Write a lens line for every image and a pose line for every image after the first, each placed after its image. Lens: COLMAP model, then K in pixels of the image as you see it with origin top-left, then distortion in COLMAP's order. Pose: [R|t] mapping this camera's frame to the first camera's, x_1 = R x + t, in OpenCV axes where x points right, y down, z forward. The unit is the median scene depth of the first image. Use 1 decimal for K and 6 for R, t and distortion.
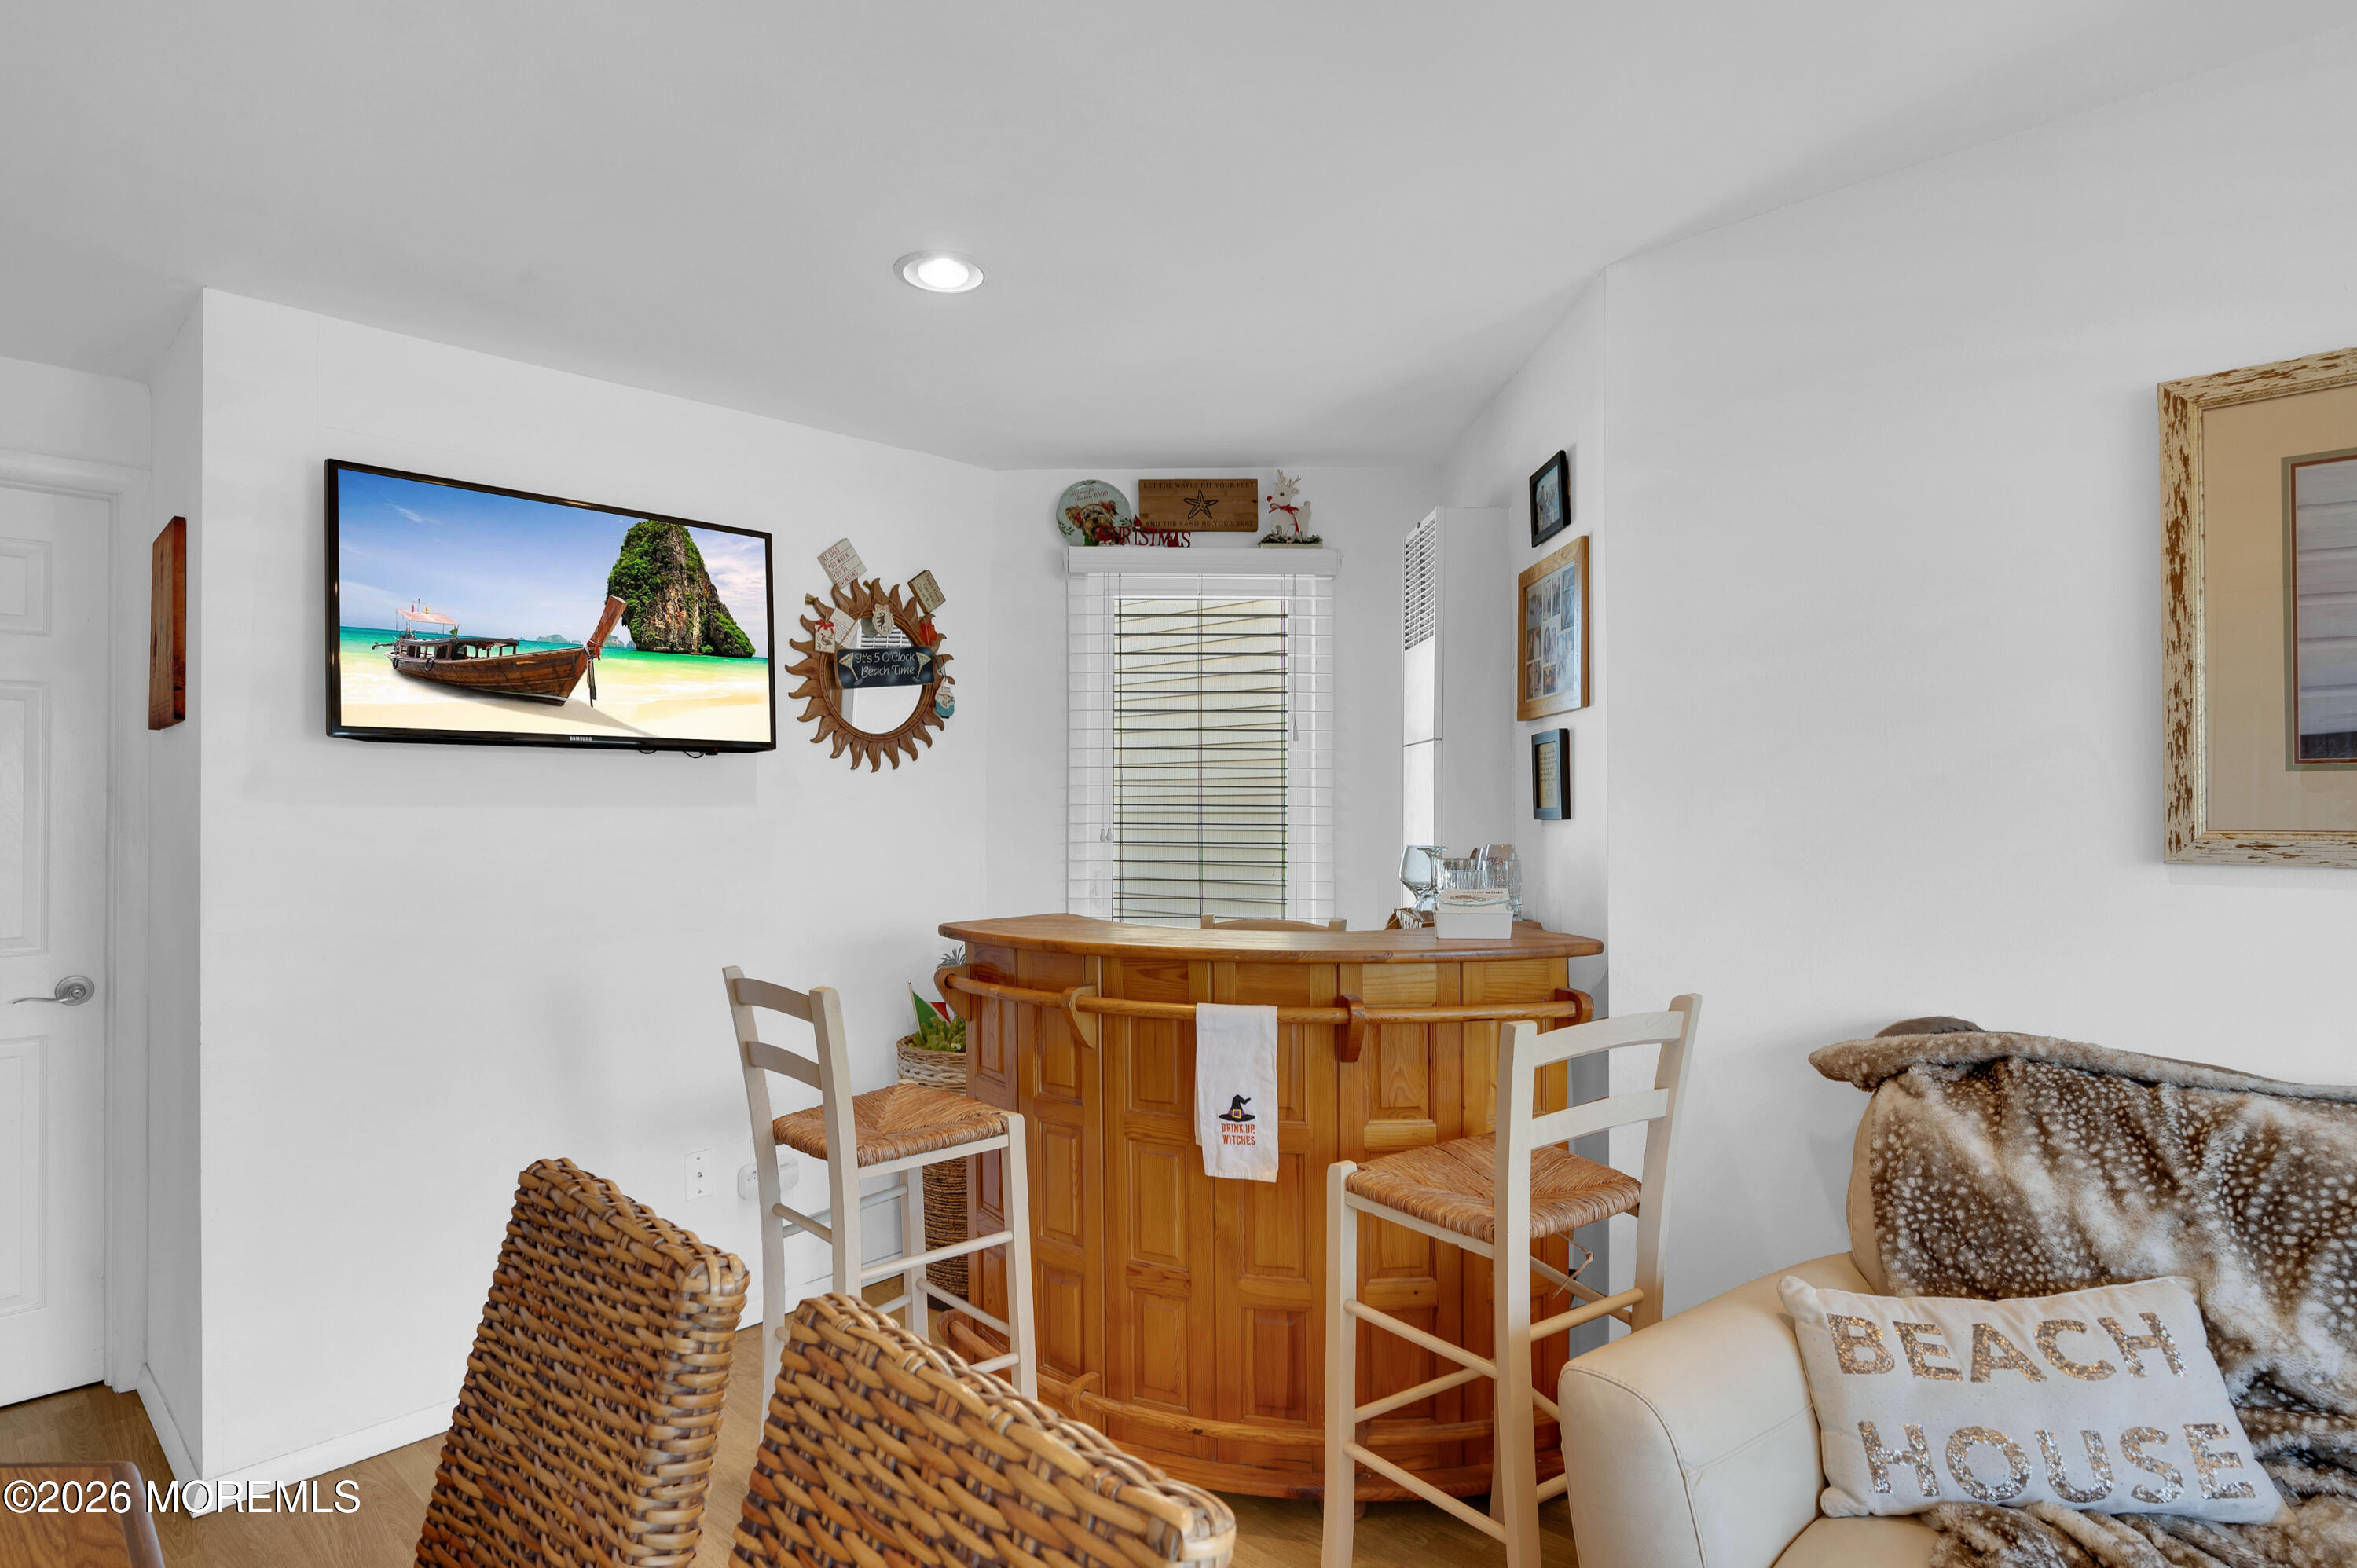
lens RADIAL K [[1223.9, 0, 1197.8], [0, 1223.9, 801.3], [0, 0, 1]] dist [-0.001622, -0.000103]
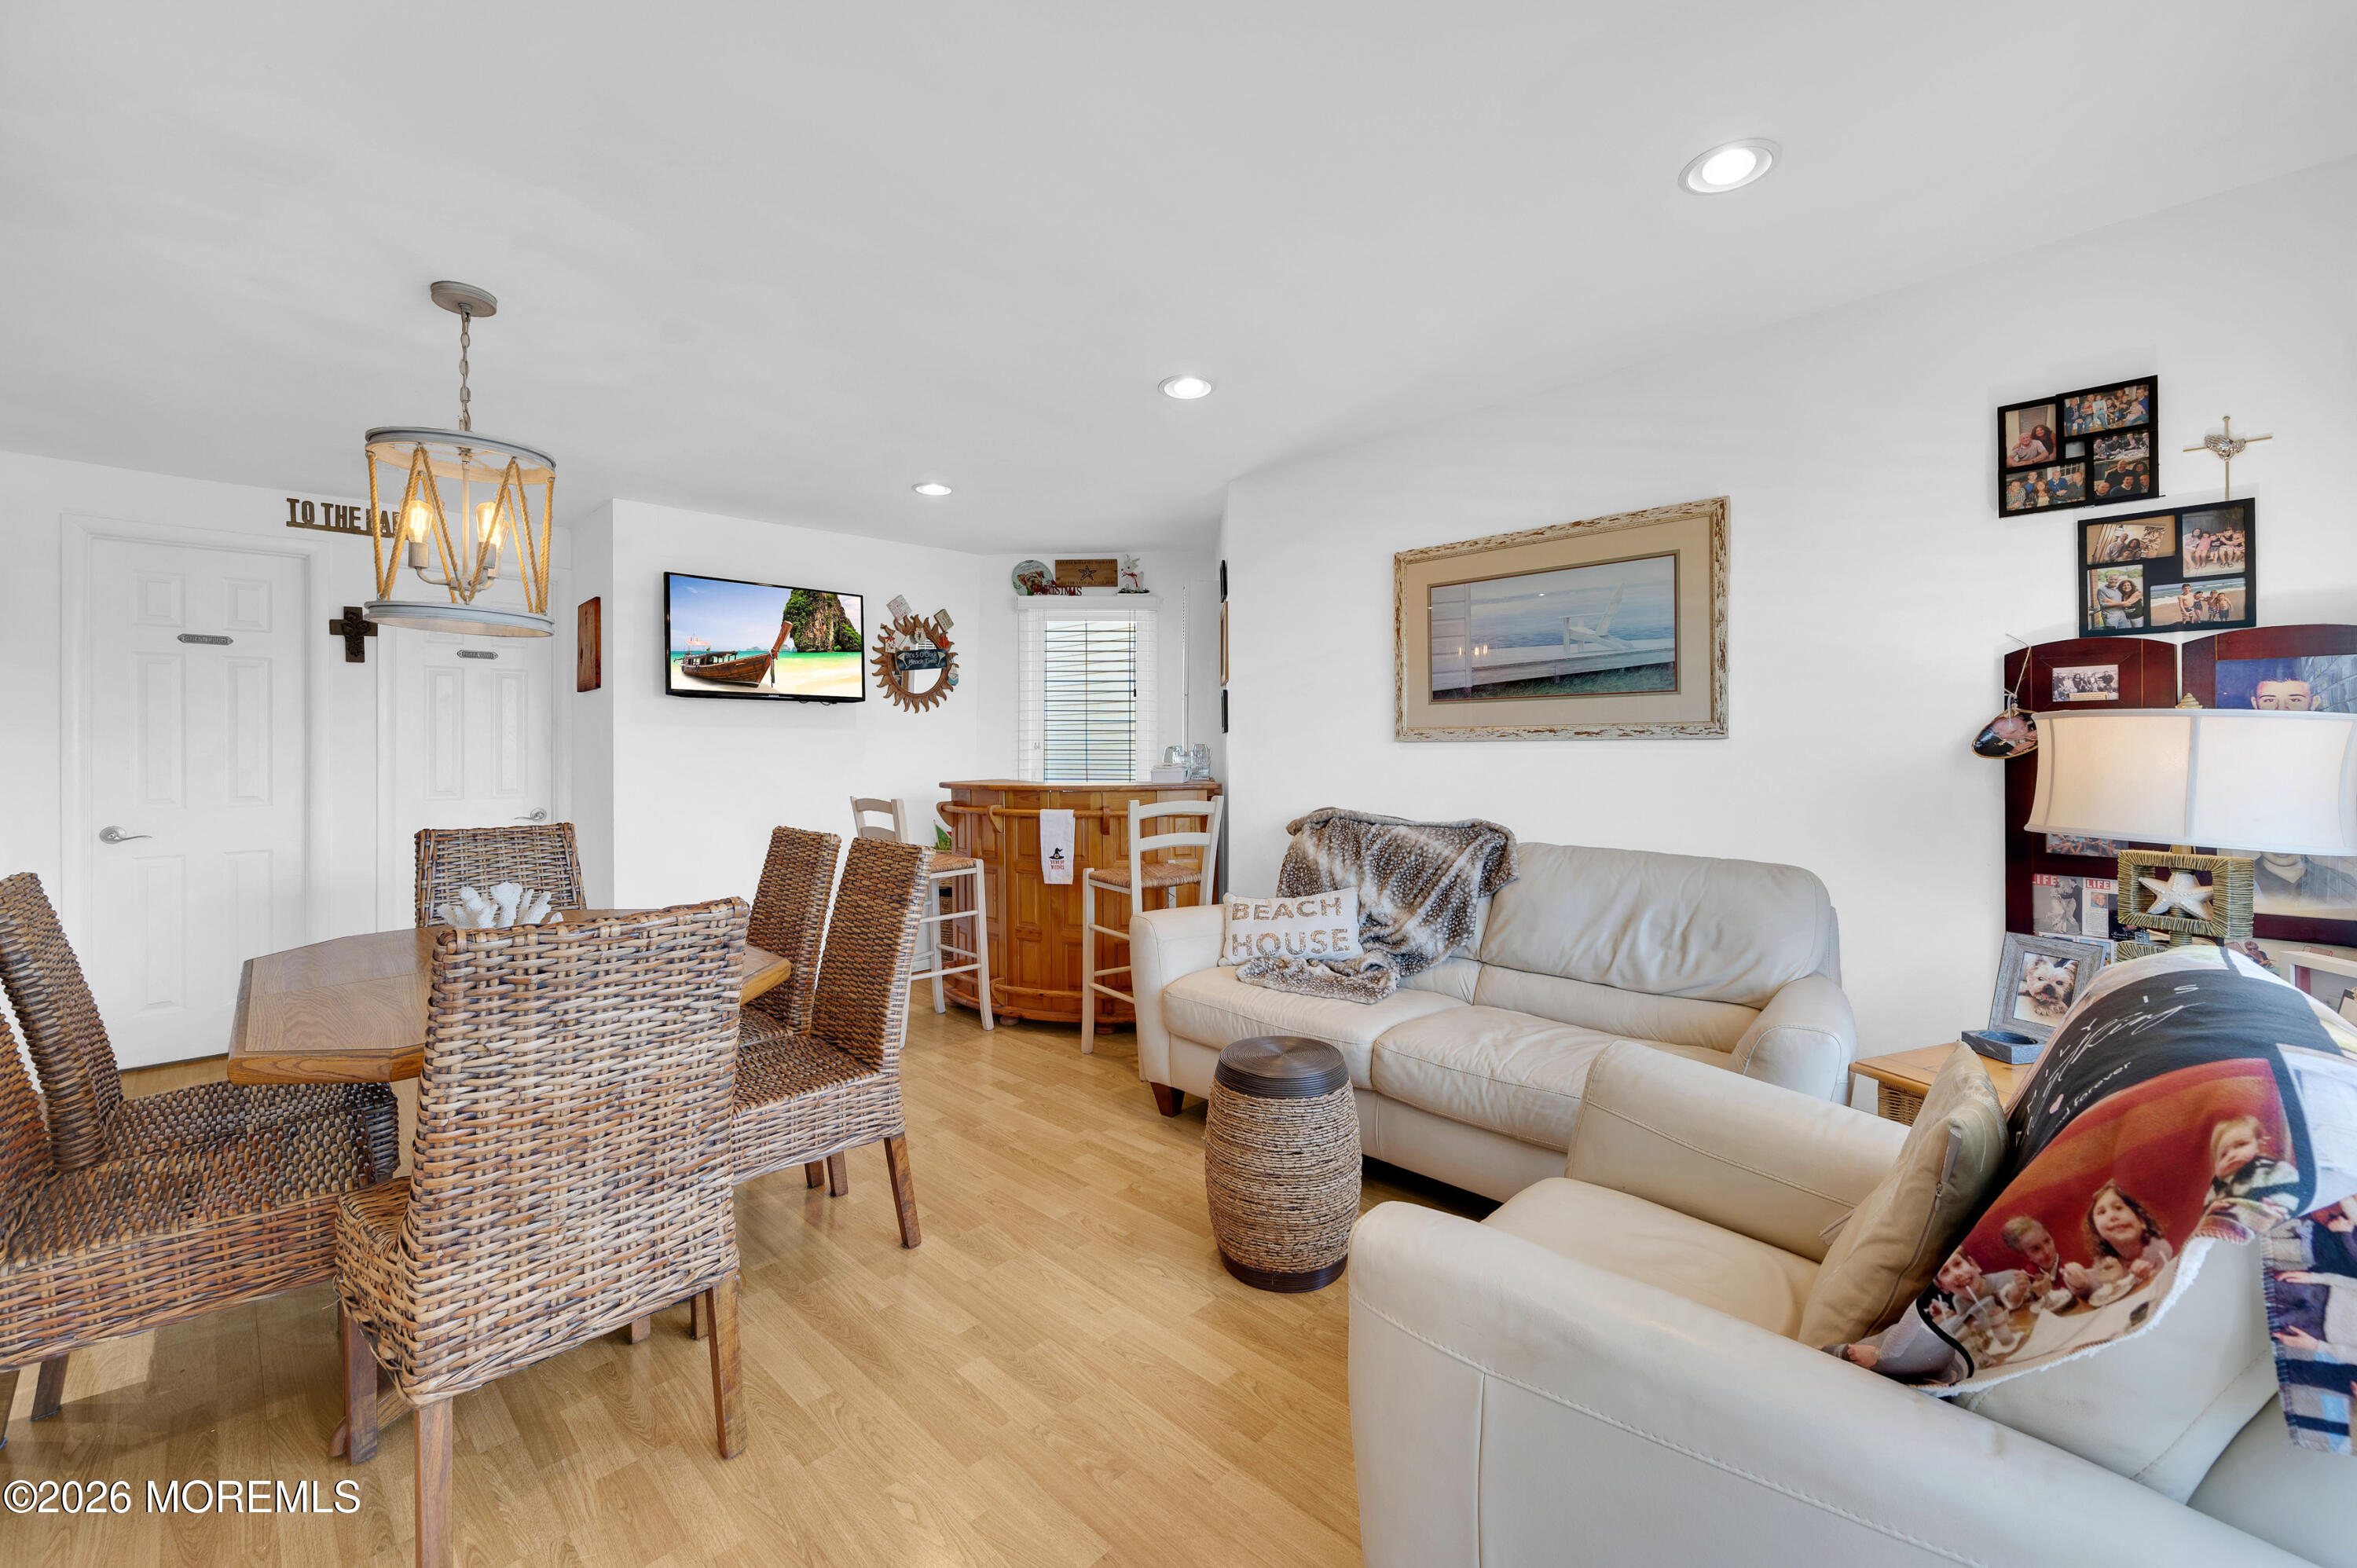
lens RADIAL K [[958.1, 0, 1173.4], [0, 958.1, 757.2], [0, 0, 1]] dist [0.000272, 0.000043]
pose [[0.999152, 0.000634, -0.041171, 0.234673], [-0.000299, 0.999967, 0.008130, 0.038067], [0.041175, -0.008111, 0.999119, -0.576969]]
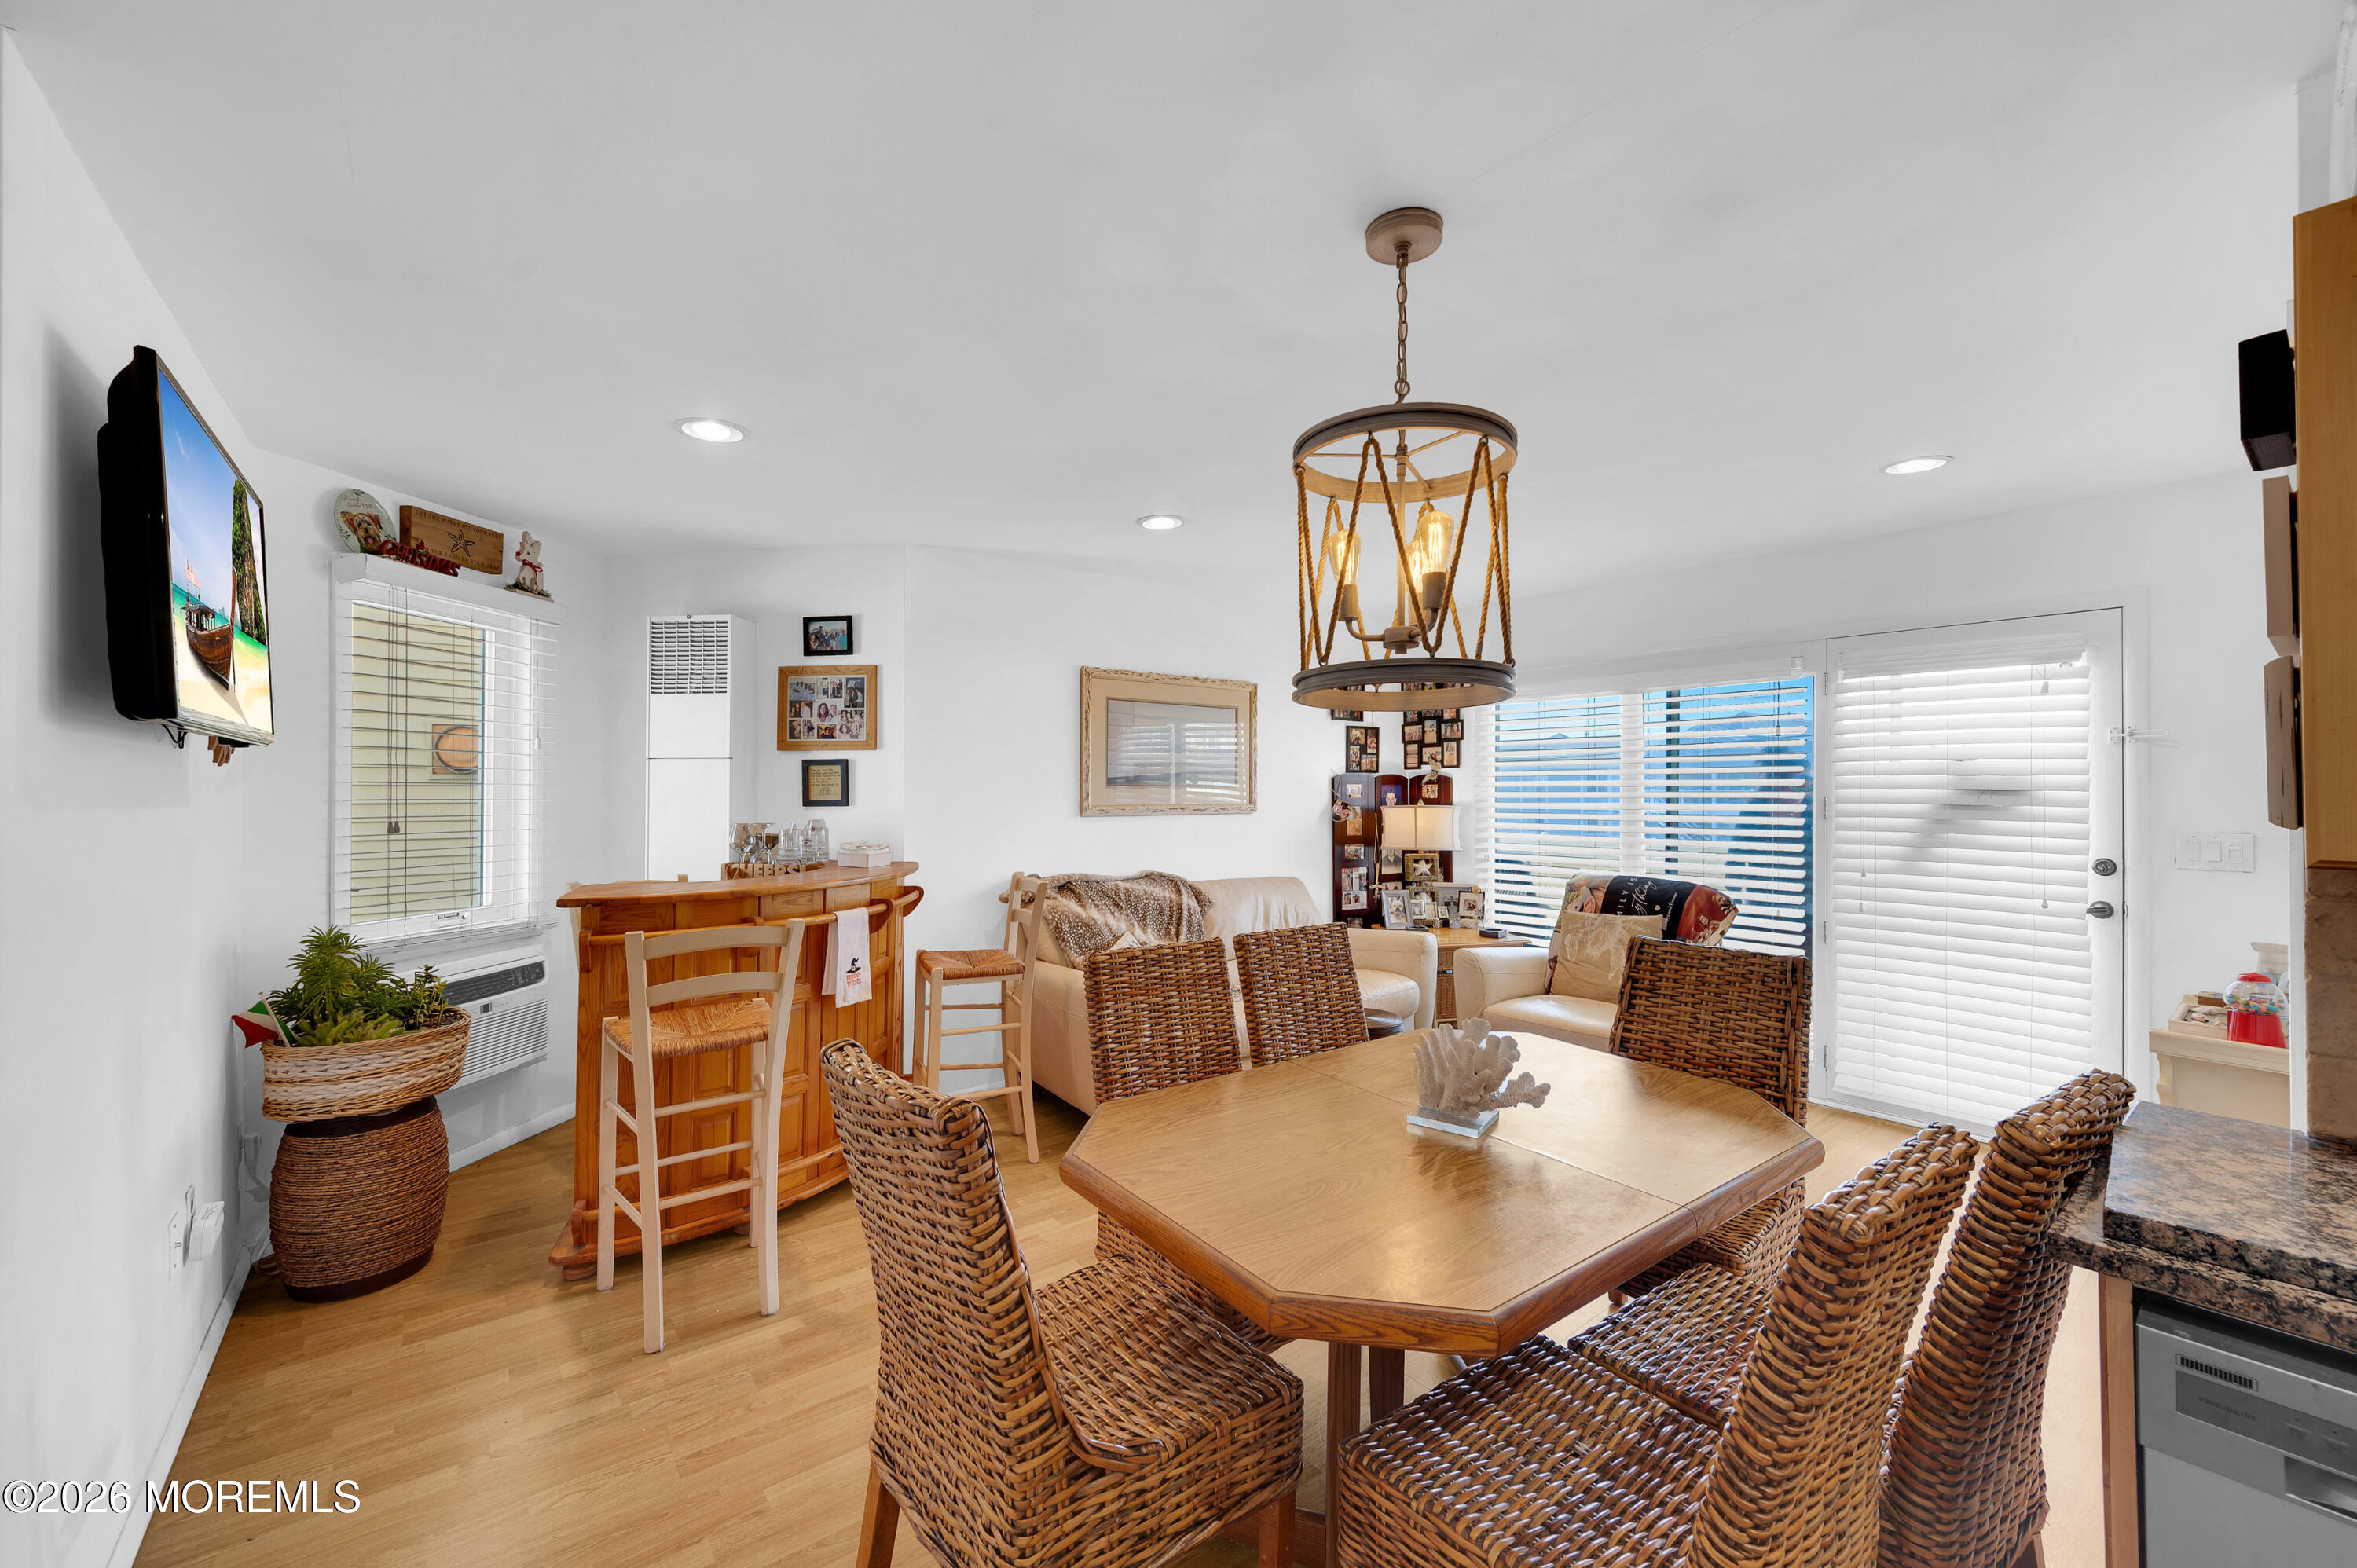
lens RADIAL K [[958.1, 0, 1173.4], [0, 958.1, 757.2], [0, 0, 1]] dist [0.000272, 0.000043]
pose [[0.149005, 0.036368, 0.988167, -0.945503], [-0.003927, 0.999337, -0.036186, -0.007490], [-0.988829, 0.001511, 0.149049, 0.223974]]
